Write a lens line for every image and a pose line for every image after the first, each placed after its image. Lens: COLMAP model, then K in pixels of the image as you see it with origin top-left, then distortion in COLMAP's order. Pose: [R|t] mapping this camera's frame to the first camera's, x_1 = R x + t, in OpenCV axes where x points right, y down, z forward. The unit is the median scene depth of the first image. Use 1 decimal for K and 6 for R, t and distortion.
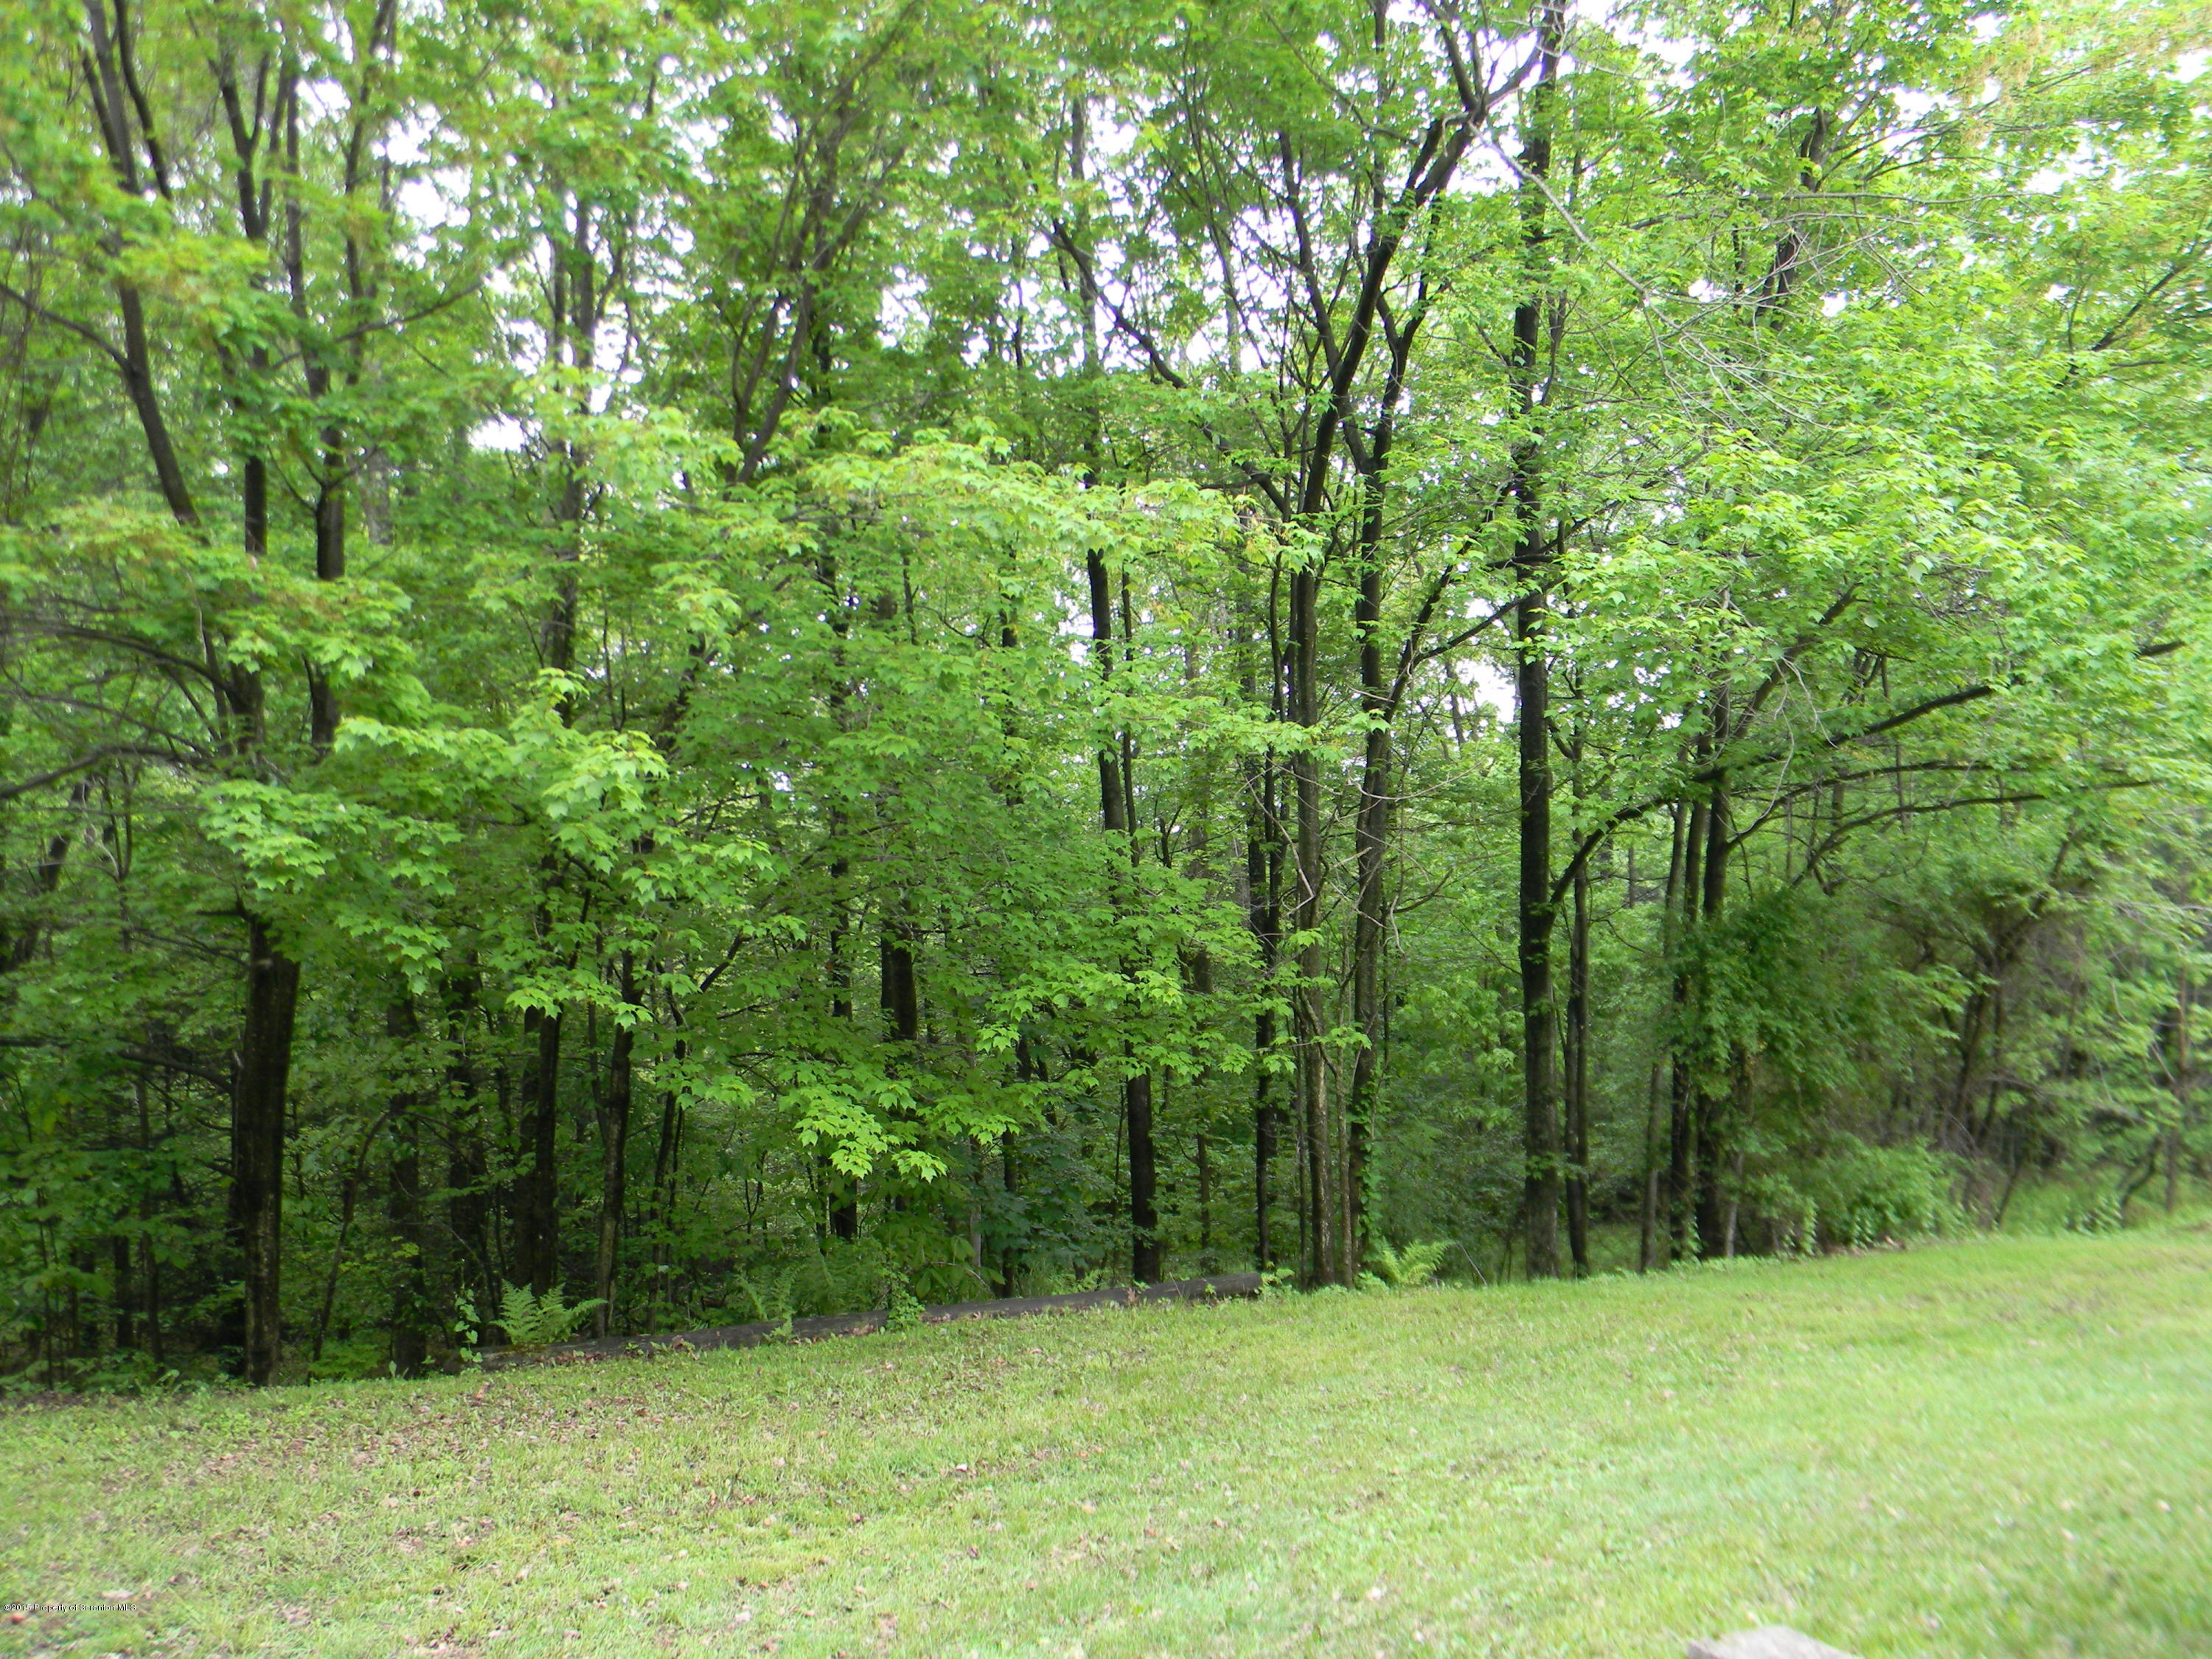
lens RADIAL K [[1766.4, 0, 1103.9], [0, 1766.4, 877.9], [0, 0, 1]] dist [-0.039177, -0.002435]
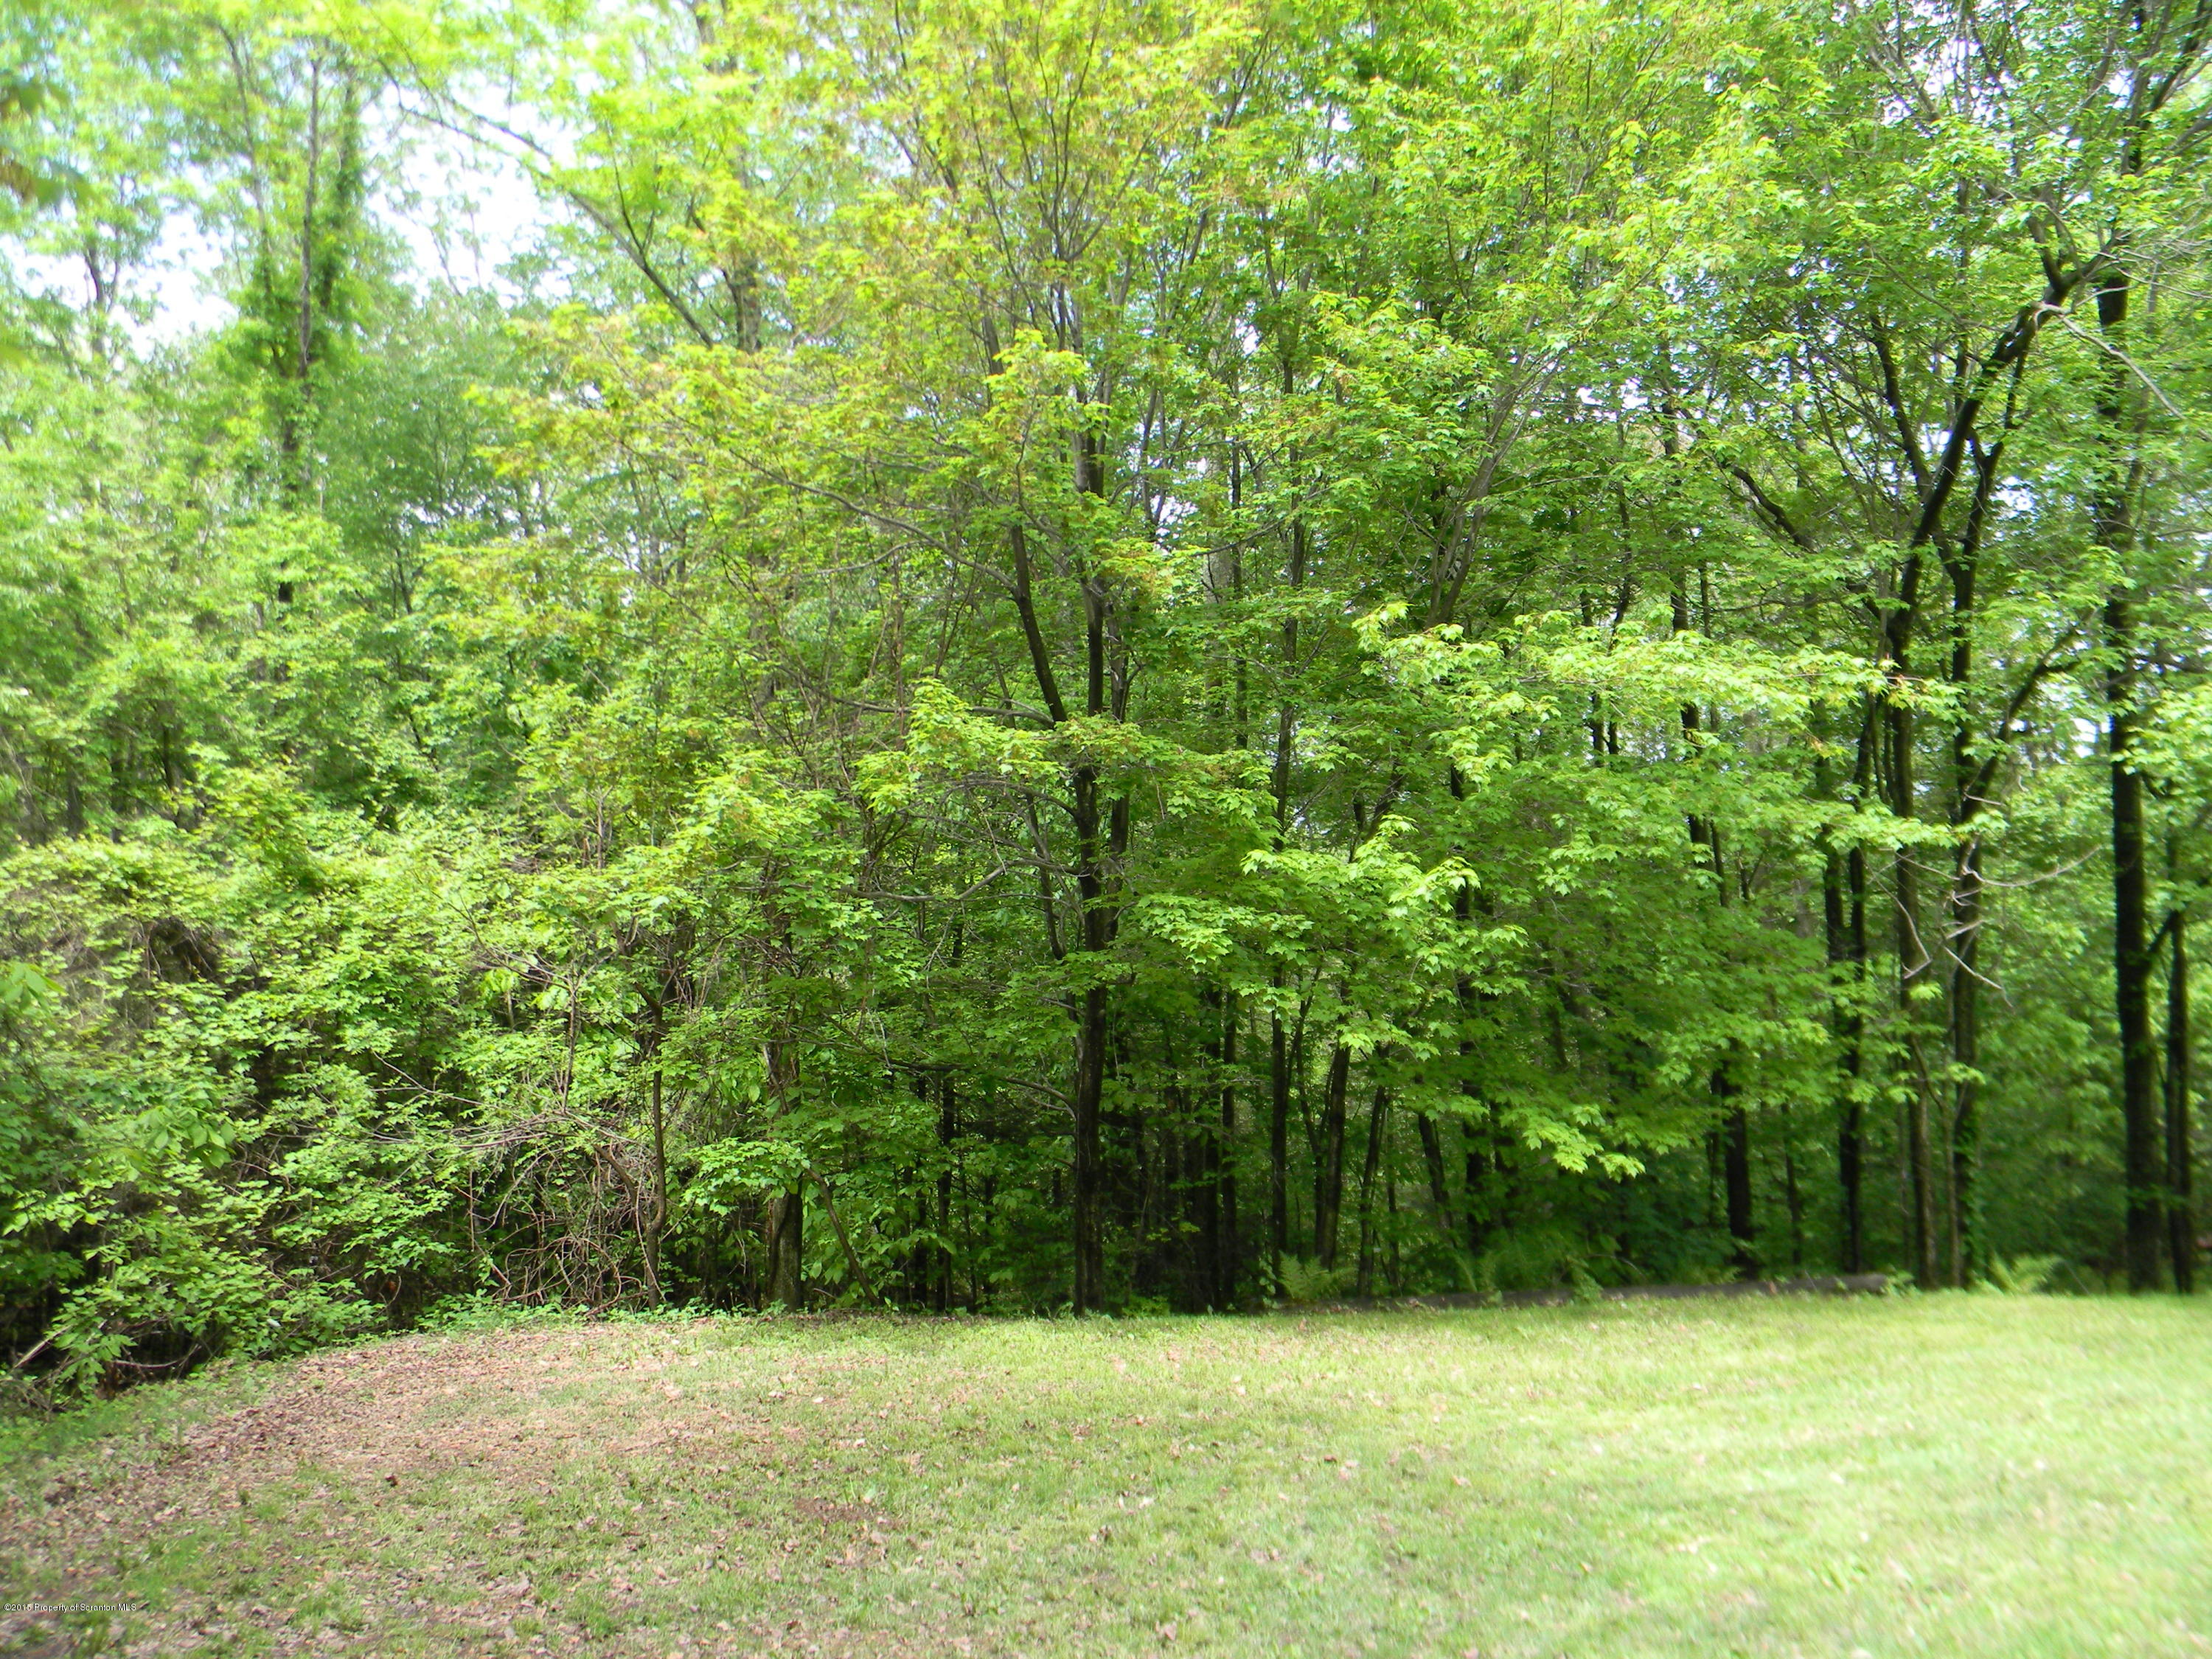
lens RADIAL K [[1798.1, 0, 1106.0], [0, 1798.1, 829.5], [0, 0, 1]] dist [-0.028642, -0.004403]
pose [[0.961667, -0.020583, -0.273447, -0.099021], [0.010327, 0.999190, -0.038895, -0.037725], [0.274027, 0.034580, 0.961100, -0.364316]]
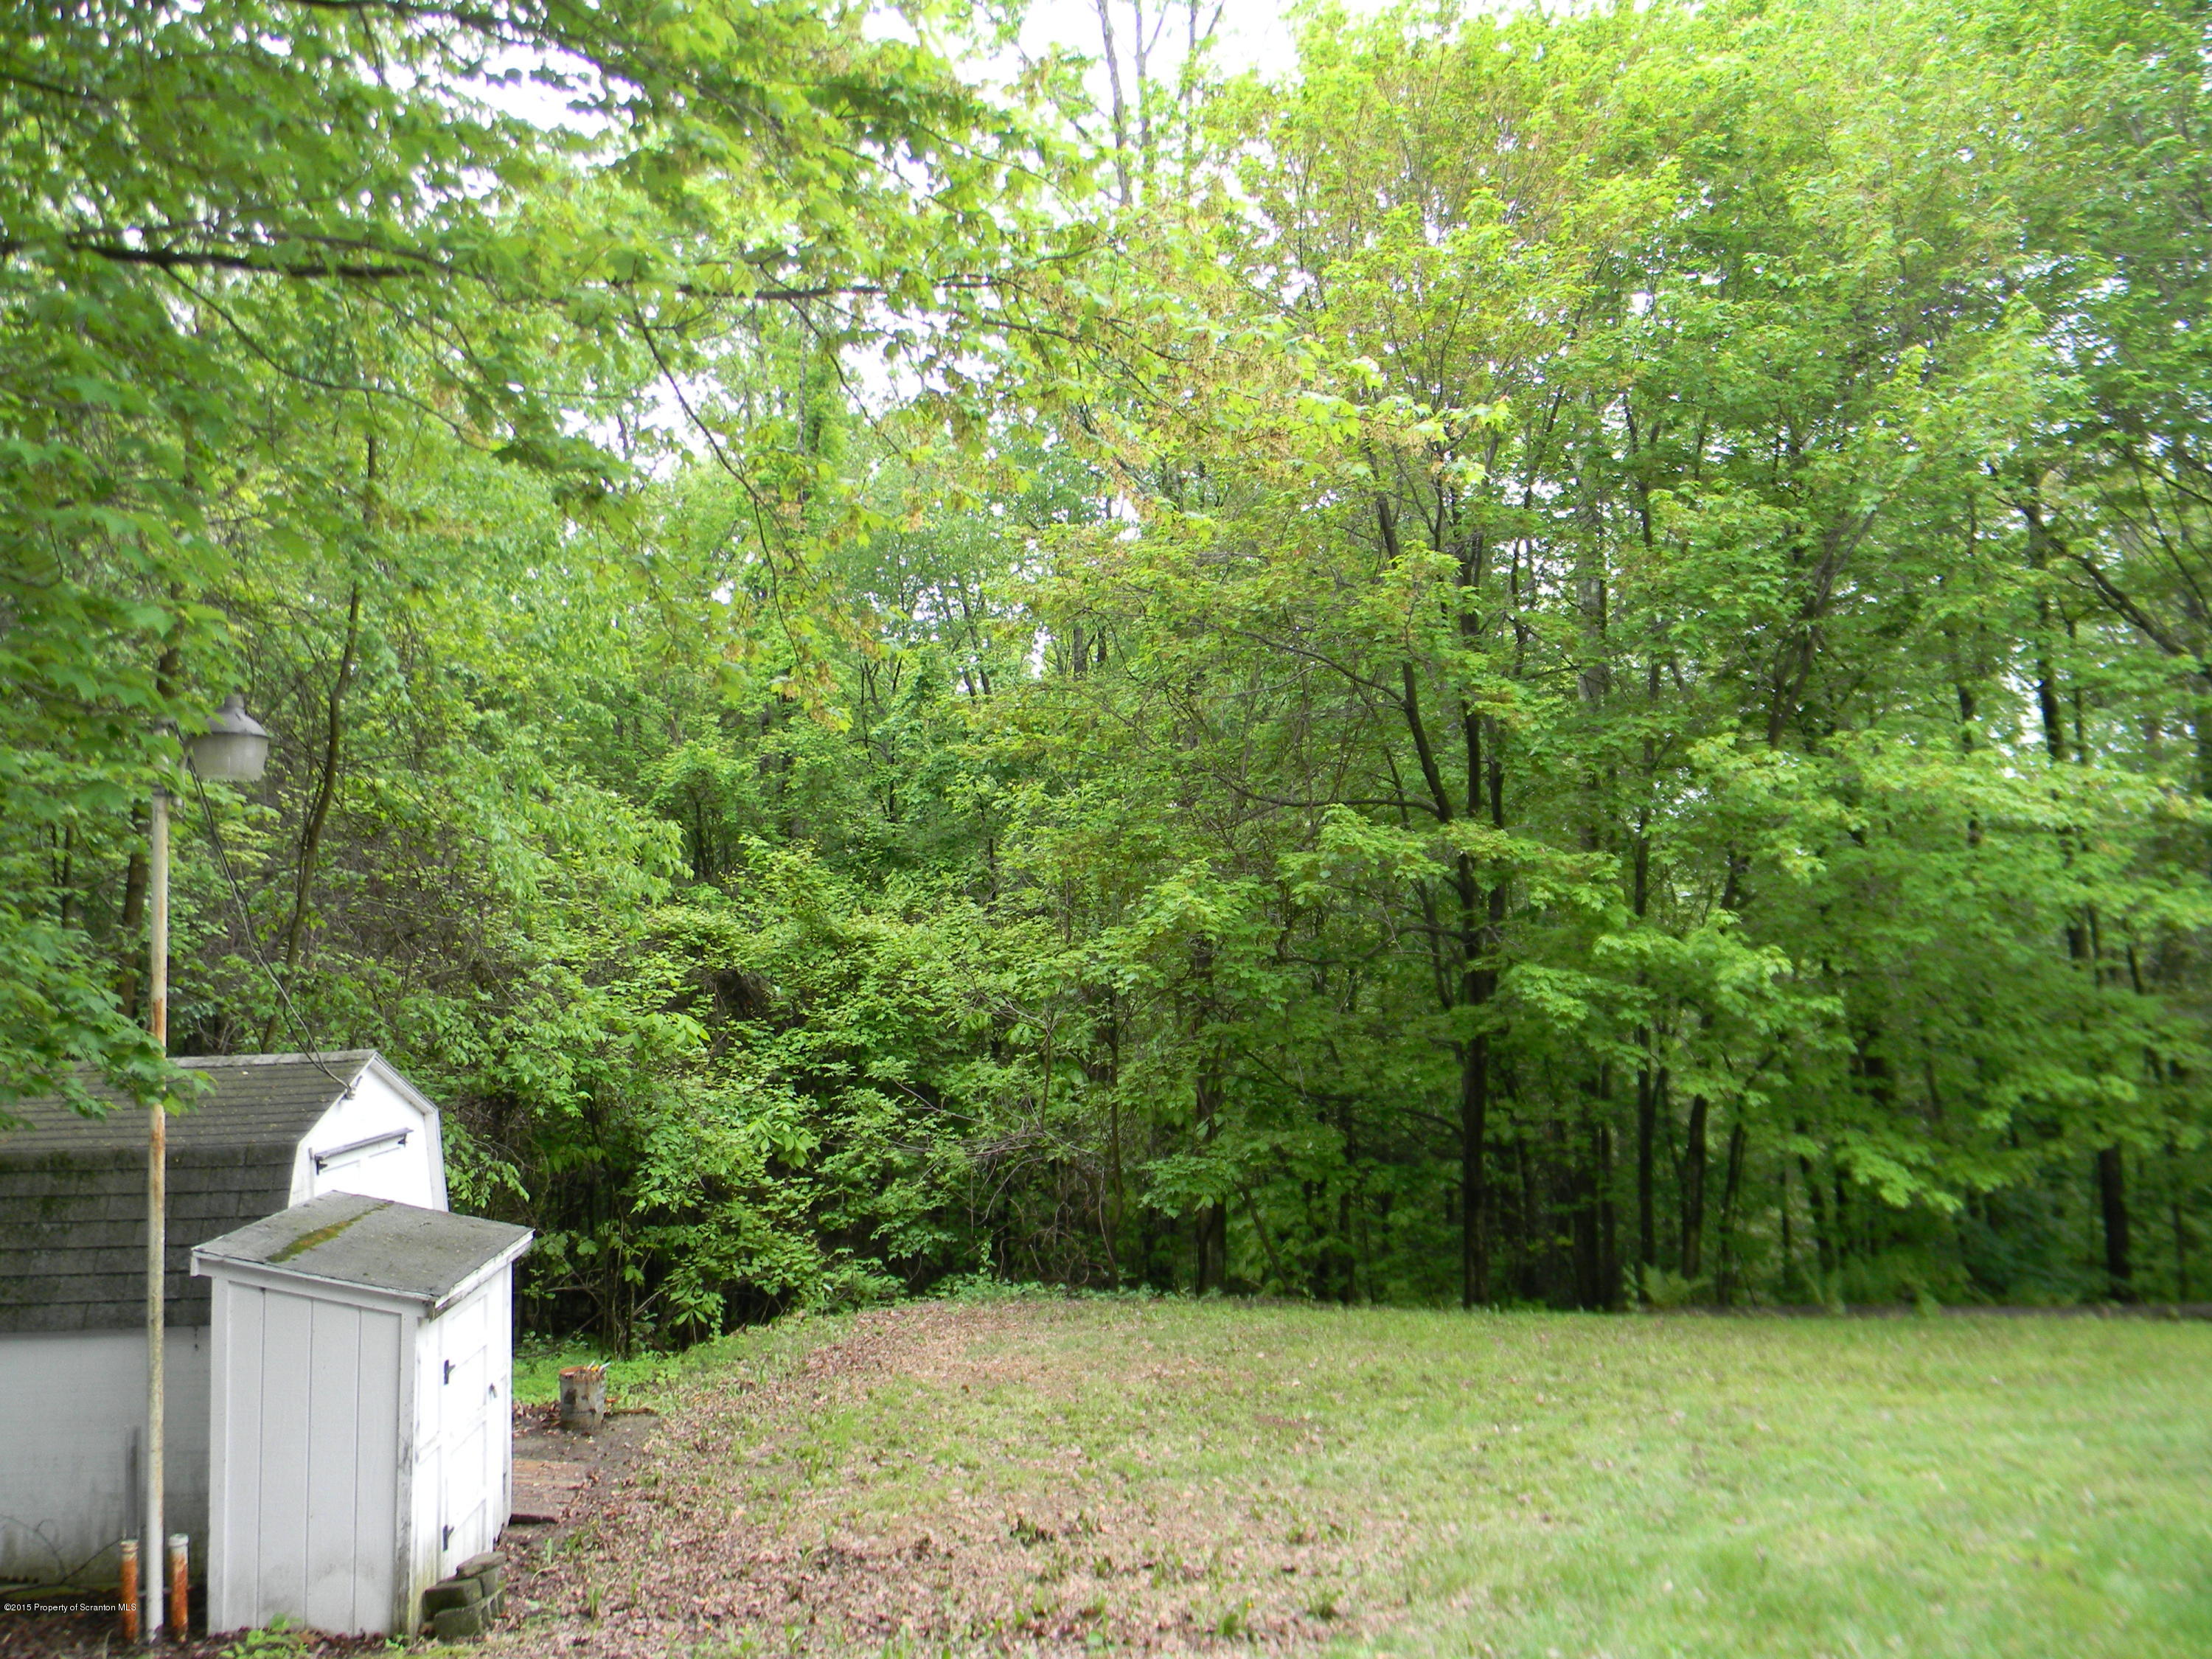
lens RADIAL K [[1751.0, 0, 1062.9], [0, 1751.0, 839.1], [0, 0, 1]] dist [-0.005022, -0.004224]
pose [[0.868397, -0.036445, -0.494528, -0.004922], [0.012994, 0.998626, -0.050776, -0.078836], [0.495699, 0.037668, 0.867677, -0.661931]]
